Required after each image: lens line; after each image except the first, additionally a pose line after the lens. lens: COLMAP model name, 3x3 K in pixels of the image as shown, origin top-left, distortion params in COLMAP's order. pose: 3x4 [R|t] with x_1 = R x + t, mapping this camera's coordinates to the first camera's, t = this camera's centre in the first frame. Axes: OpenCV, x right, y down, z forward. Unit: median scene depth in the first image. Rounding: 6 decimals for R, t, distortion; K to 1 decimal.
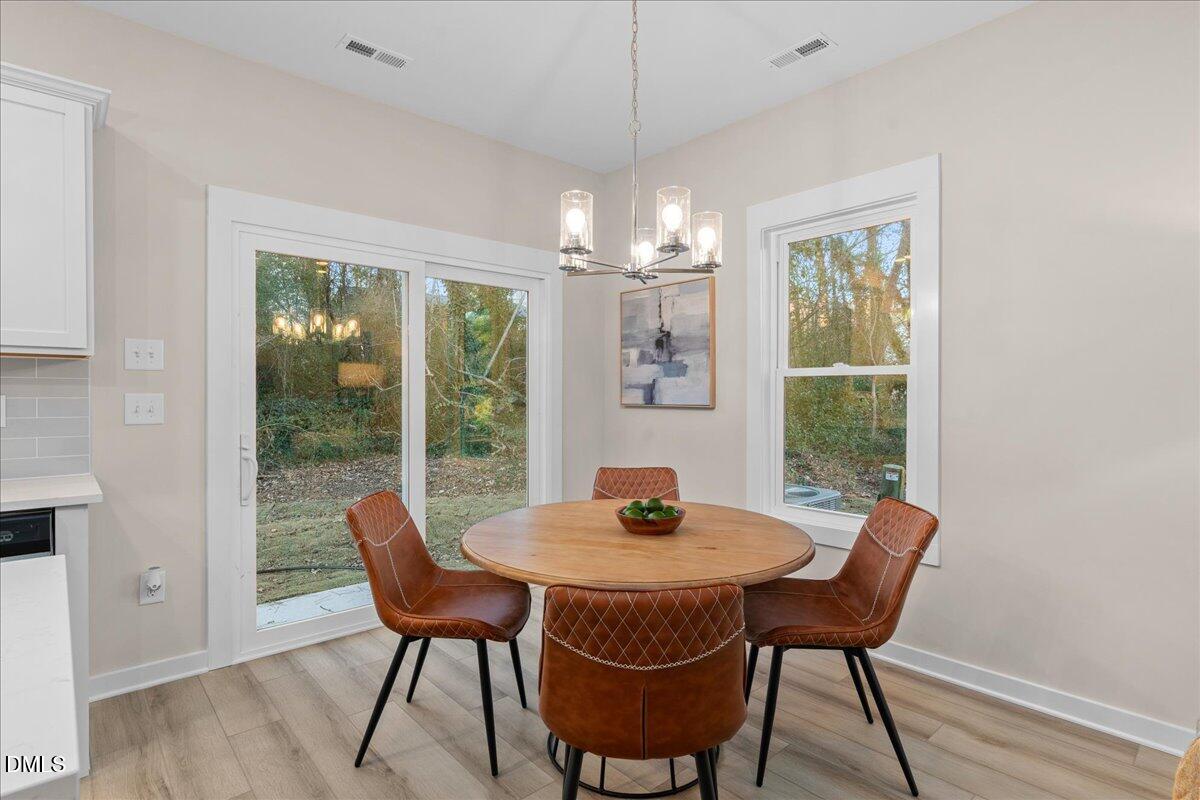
lens RADIAL K [[590.6, 0, 596.8], [0, 590.6, 397.8], [0, 0, 1]] dist [-0.003545, 0.001098]
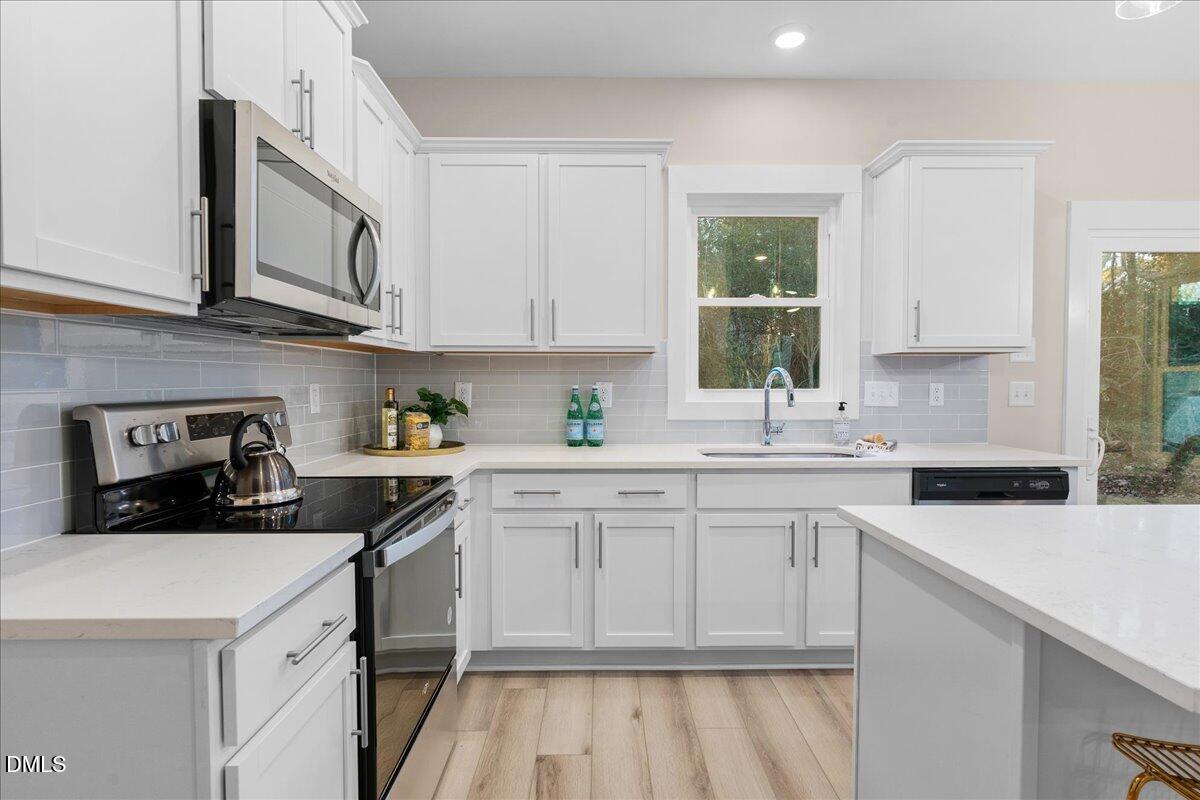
lens RADIAL K [[590.6, 0, 604.1], [0, 590.6, 400.0], [0, 0, 1]] dist [-0.003545, 0.001098]
pose [[0.757940, 0.020255, -0.652009, -0.680331], [-0.000398, 0.999532, 0.030588, -0.005985], [0.652324, -0.022925, 0.757594, -0.558909]]
